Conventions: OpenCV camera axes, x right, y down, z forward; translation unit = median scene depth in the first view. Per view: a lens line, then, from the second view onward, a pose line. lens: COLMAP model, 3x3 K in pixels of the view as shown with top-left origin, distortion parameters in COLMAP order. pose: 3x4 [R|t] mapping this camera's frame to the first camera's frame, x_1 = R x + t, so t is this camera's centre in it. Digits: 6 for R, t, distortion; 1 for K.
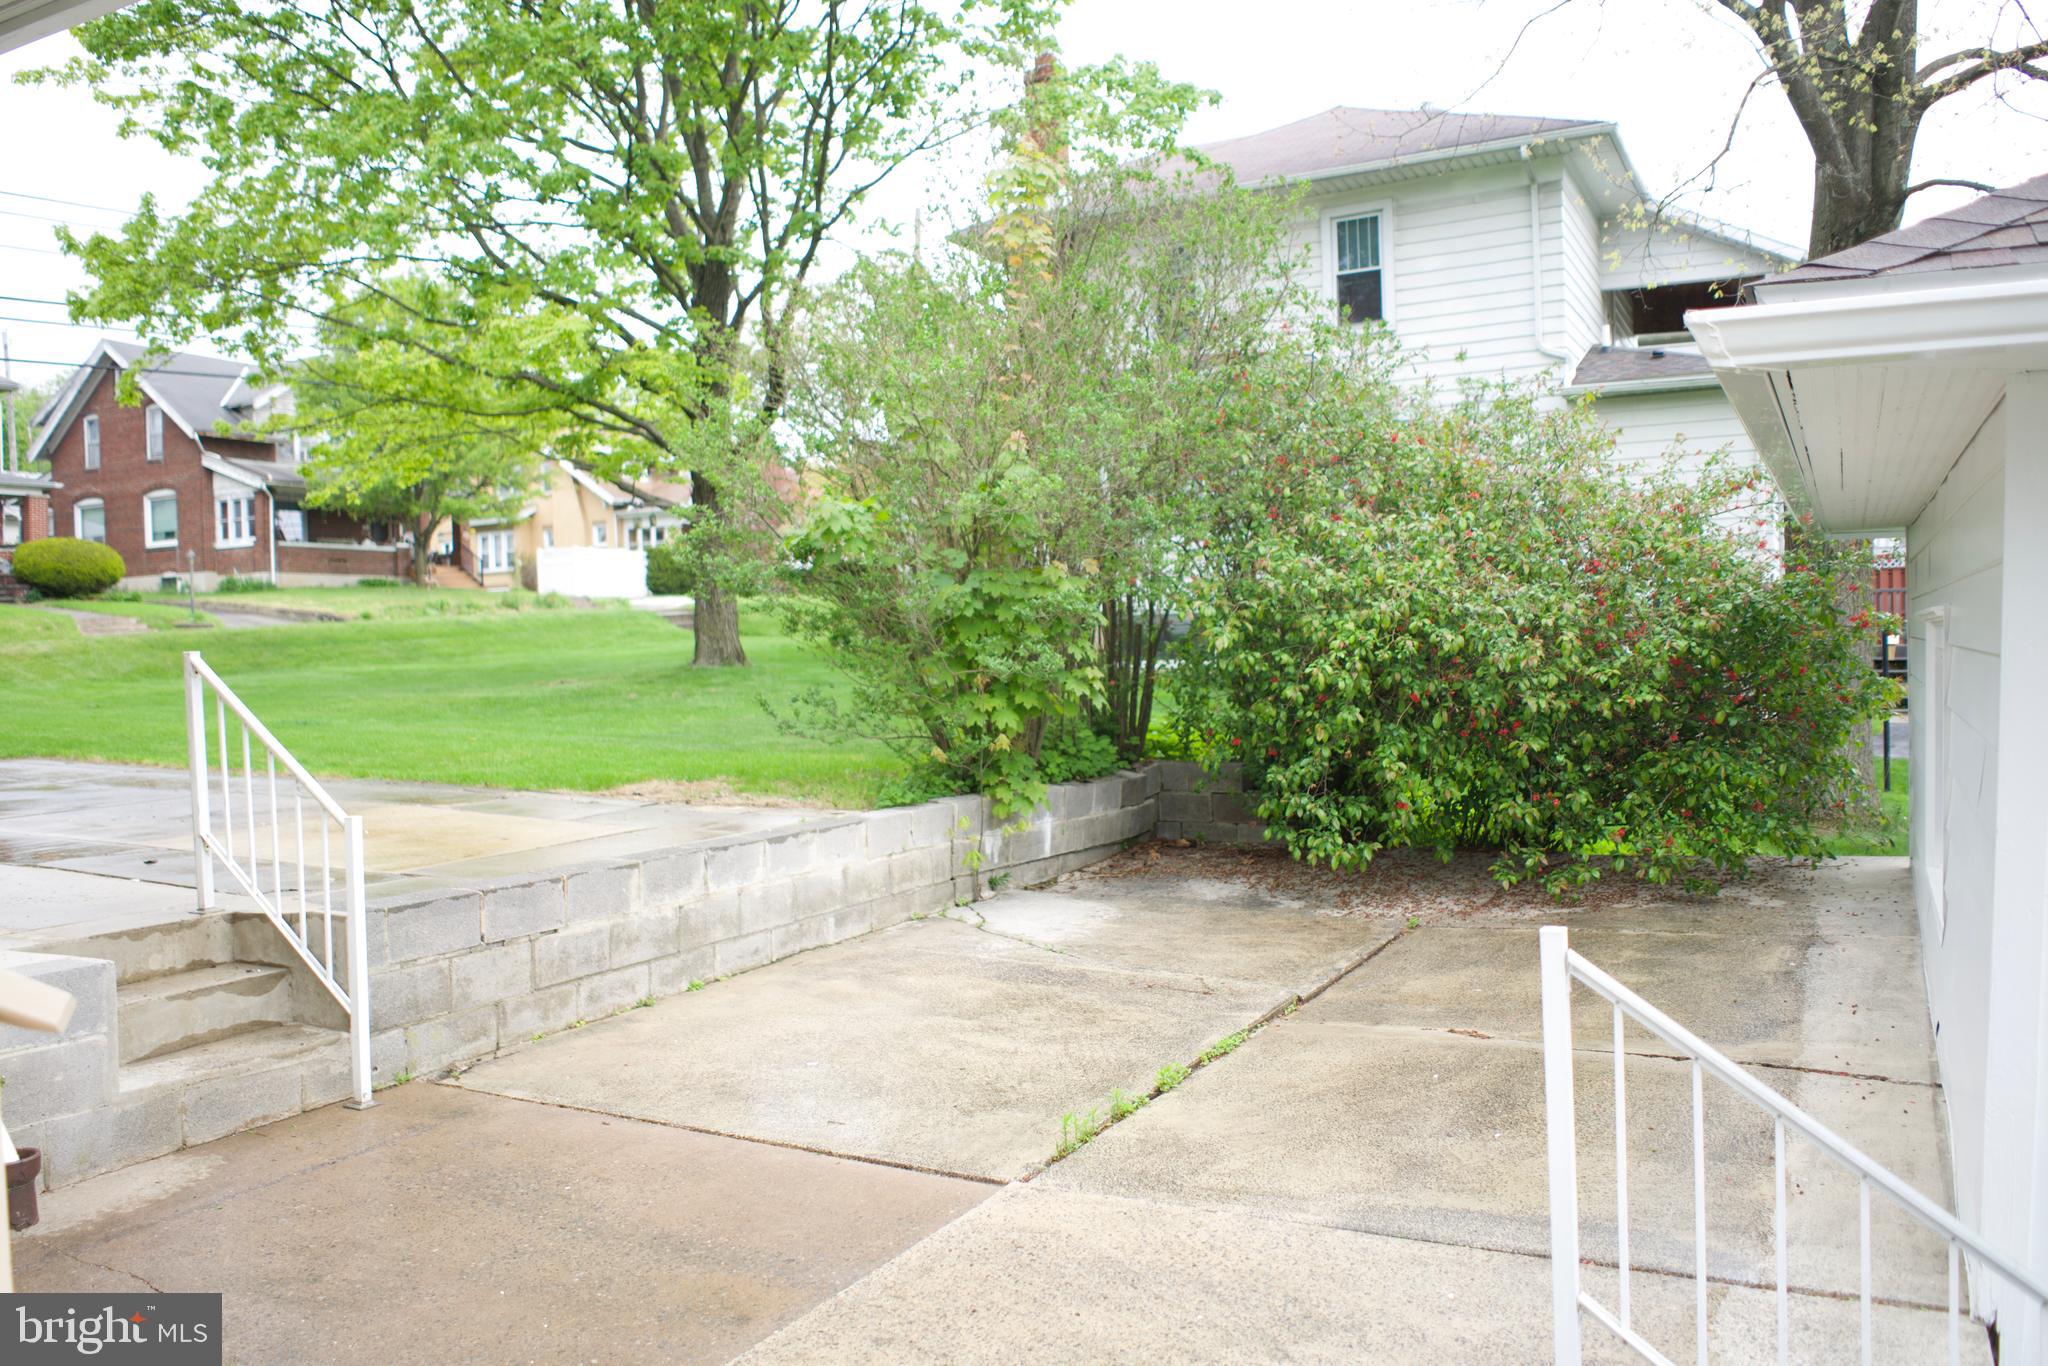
lens RADIAL K [[1557.3, 0, 1023.7], [0, 1557.3, 686.8], [0, 0, 1]] dist [-0.028472, -0.006946]
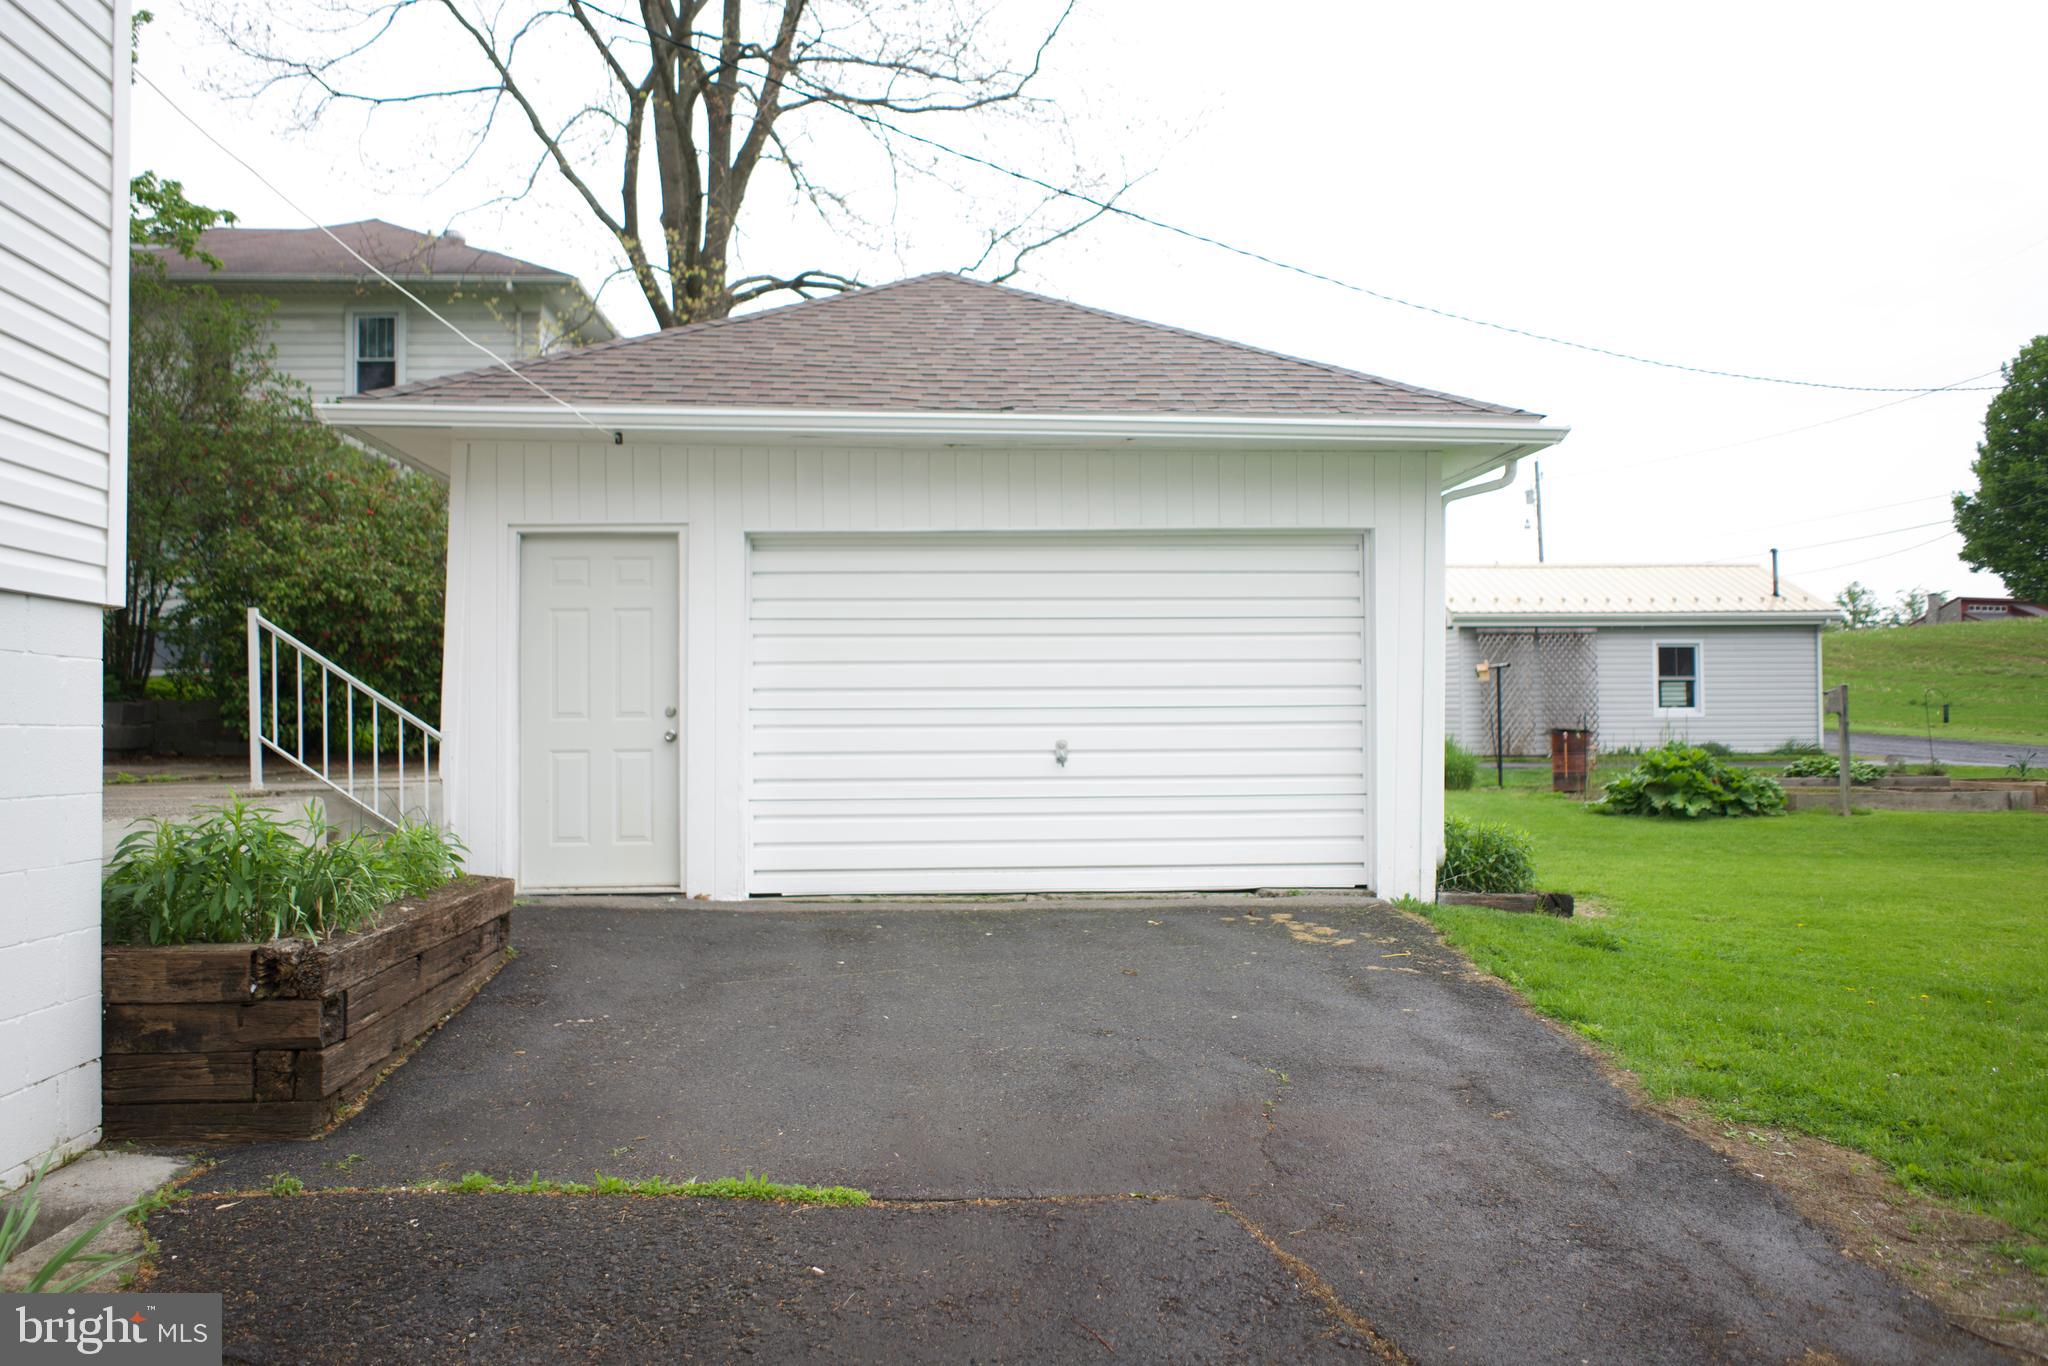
lens RADIAL K [[1557.3, 0, 1016.0], [0, 1557.3, 693.7], [0, 0, 1]] dist [-0.028472, -0.006946]
pose [[0.845555, 0.029809, 0.533056, 0.003990], [0.000243, 0.998418, -0.056218, 0.142069], [-0.533889, 0.047665, 0.844210, -0.646327]]
